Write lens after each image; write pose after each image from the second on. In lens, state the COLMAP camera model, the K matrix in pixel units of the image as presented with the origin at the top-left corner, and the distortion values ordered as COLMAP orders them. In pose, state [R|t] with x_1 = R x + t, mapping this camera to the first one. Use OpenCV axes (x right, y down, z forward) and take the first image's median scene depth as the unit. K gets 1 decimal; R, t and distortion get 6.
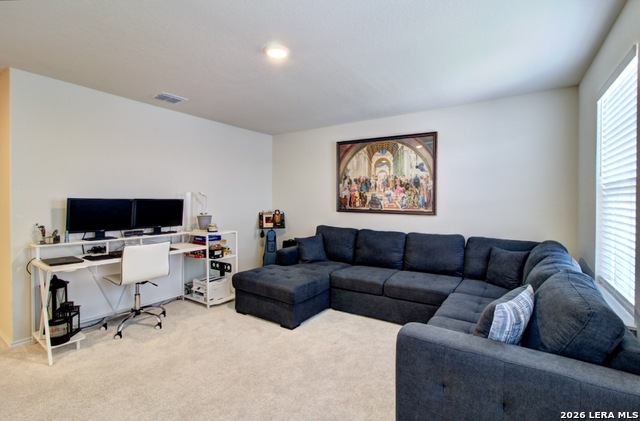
lens RADIAL K [[291.6, 0, 318.9], [0, 291.6, 203.6], [0, 0, 1]] dist [-0.002627, 0.000156]
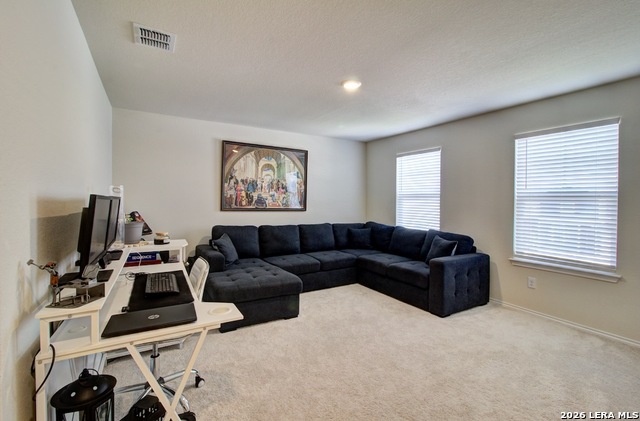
lens RADIAL K [[291.6, 0, 318.9], [0, 291.6, 203.6], [0, 0, 1]] dist [-0.002627, 0.000156]
pose [[0.444916, -0.022286, 0.895295, -0.731152], [-0.003655, 0.999637, 0.026699, -0.027788], [-0.895565, -0.015151, 0.444673, 0.293512]]
